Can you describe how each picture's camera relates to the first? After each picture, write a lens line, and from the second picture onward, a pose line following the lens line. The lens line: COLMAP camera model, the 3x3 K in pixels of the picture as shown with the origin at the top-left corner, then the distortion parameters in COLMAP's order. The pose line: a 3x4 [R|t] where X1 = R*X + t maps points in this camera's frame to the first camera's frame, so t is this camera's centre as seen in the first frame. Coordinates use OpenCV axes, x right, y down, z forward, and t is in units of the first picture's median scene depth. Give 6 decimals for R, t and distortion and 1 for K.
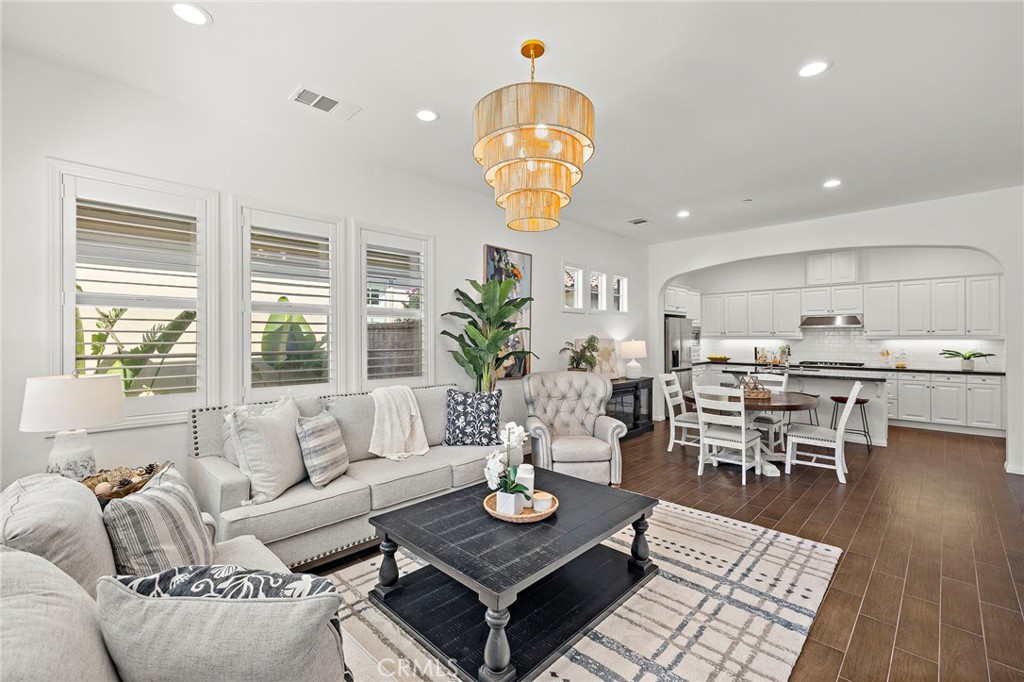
lens RADIAL K [[444.8, 0, 507.4], [0, 444.8, 342.6], [0, 0, 1]] dist [0.000473, 0.000097]
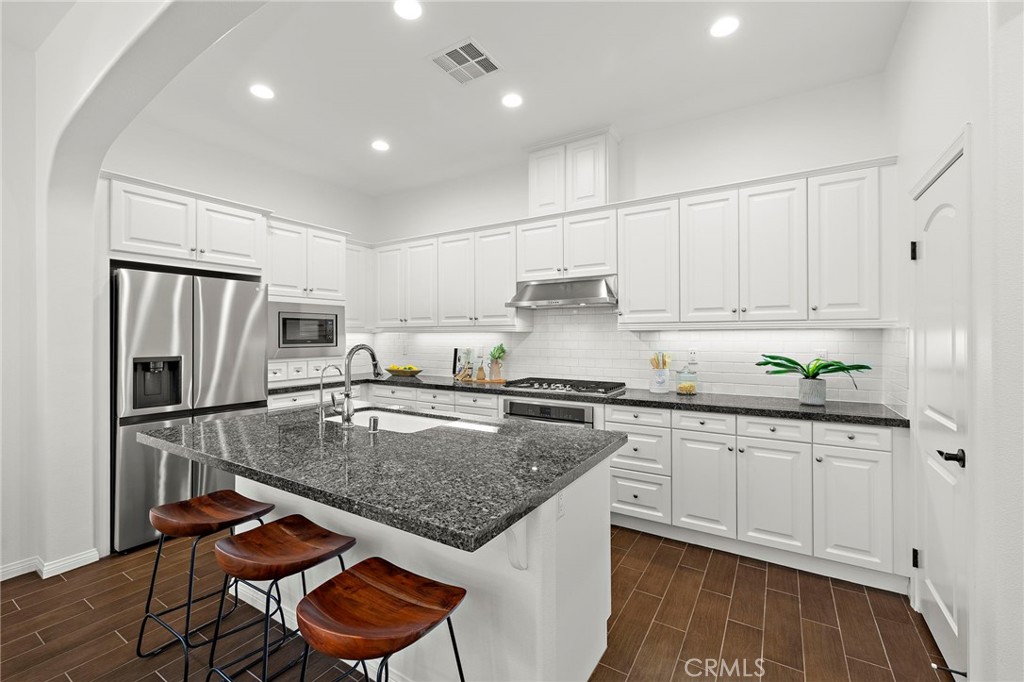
lens RADIAL K [[444.8, 0, 512.8], [0, 444.8, 339.4], [0, 0, 1]] dist [0.000473, 0.000097]
pose [[0.973272, -0.002281, 0.229644, 0.635835], [0.003094, 0.999990, -0.003181, 0.002277], [-0.229635, 0.003806, 0.973269, 0.629499]]
